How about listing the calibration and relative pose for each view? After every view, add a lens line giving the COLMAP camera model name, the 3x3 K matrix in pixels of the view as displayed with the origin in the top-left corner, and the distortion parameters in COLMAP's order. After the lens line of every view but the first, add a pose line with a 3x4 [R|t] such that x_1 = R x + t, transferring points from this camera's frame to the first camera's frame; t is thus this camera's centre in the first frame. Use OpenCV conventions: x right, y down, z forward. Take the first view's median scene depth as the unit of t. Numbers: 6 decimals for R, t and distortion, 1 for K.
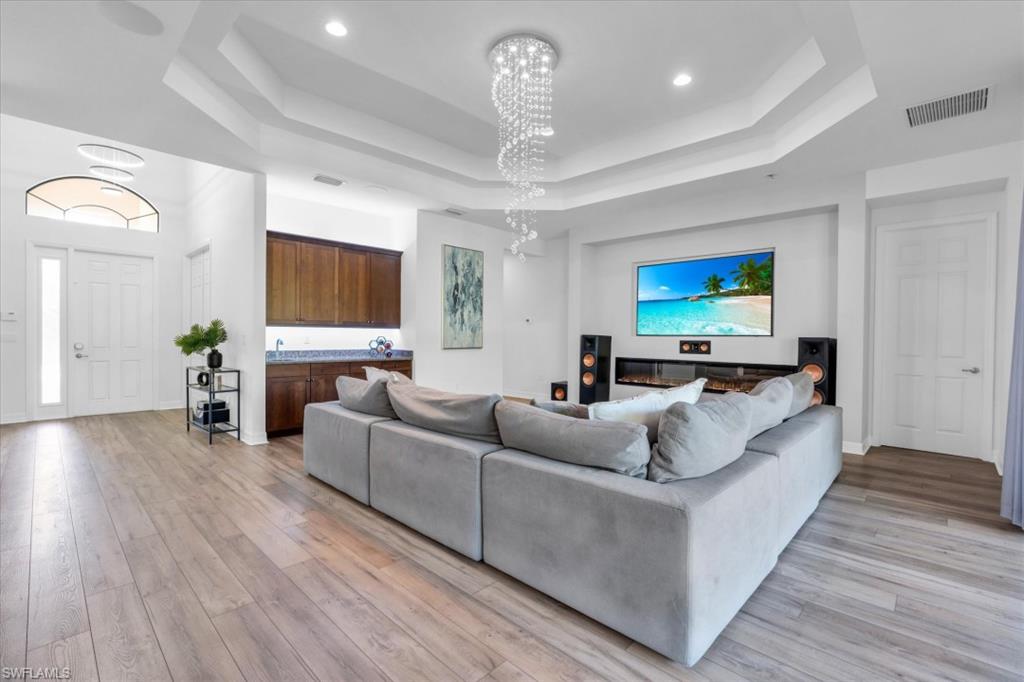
lens RADIAL K [[452.1, 0, 512.0], [0, 452.1, 341.0], [0, 0, 1]] dist [-0.001004, 0.000033]
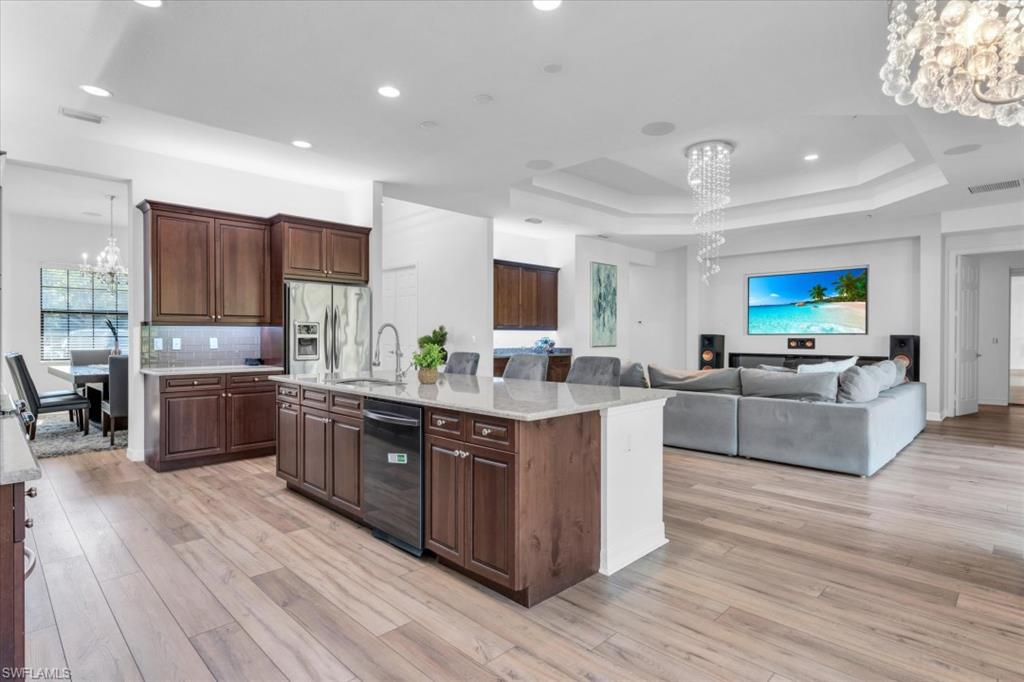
lens RADIAL K [[523.1, 0, 512.0], [0, 523.1, 341.0], [0, 0, 1]] dist [-0.006420, -0.000507]
pose [[0.999642, -0.008858, -0.025236, -0.382328], [0.008823, 0.999960, -0.001511, 0.002163], [0.025249, 0.001287, 0.999680, -0.486530]]
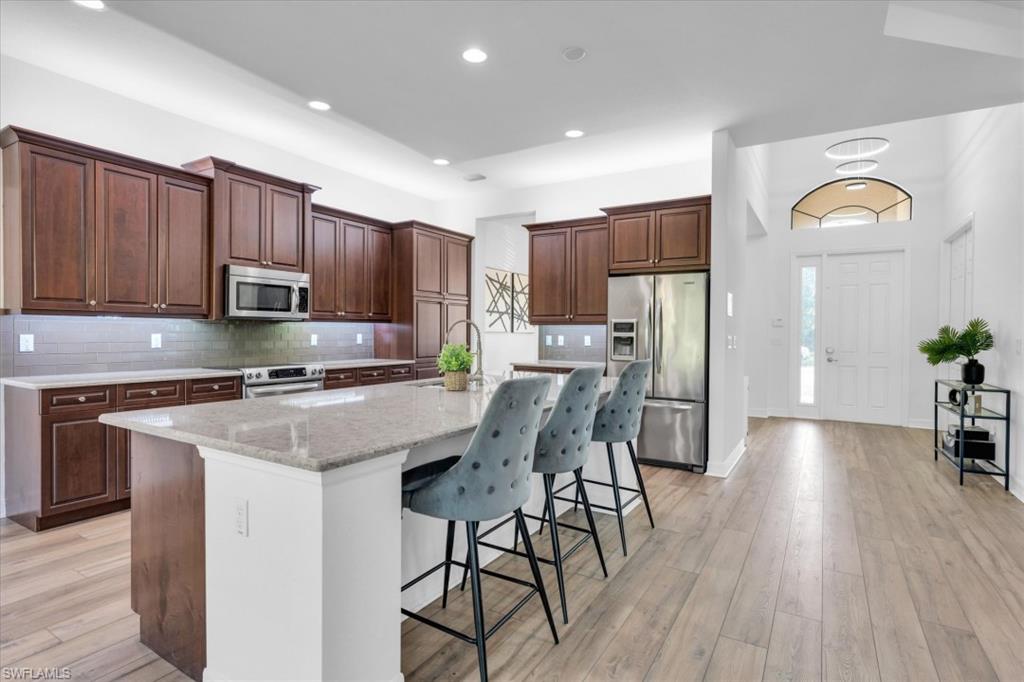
lens RADIAL K [[510.8, 0, 512.0], [0, 510.8, 341.0], [0, 0, 1]] dist [-0.002221, -0.000037]
pose [[0.216396, 0.007990, -0.976273, -0.001868], [-0.017833, 0.999832, 0.004230, -0.001221], [0.976143, 0.016495, 0.216502, 0.070111]]
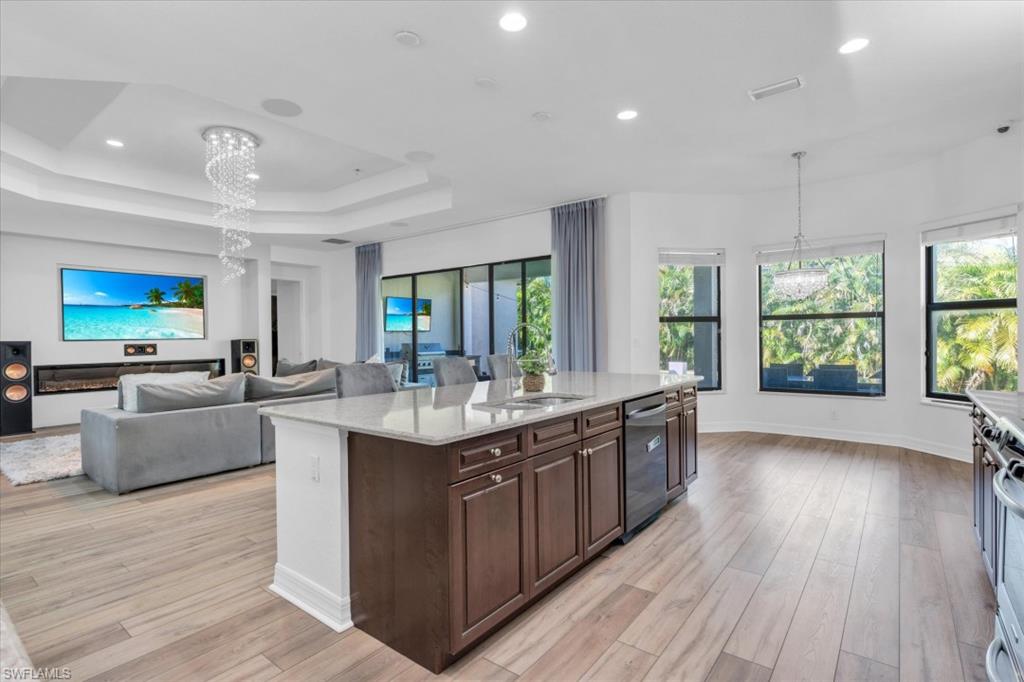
lens RADIAL K [[487.3, 0, 512.0], [0, 487.3, 341.0], [0, 0, 1]] dist [0.028477, -0.000038]
pose [[-0.079293, -0.022886, 0.996589, -1.009728], [0.021568, 0.999463, 0.024668, -0.020544], [-0.996618, 0.023450, -0.078756, 0.180625]]
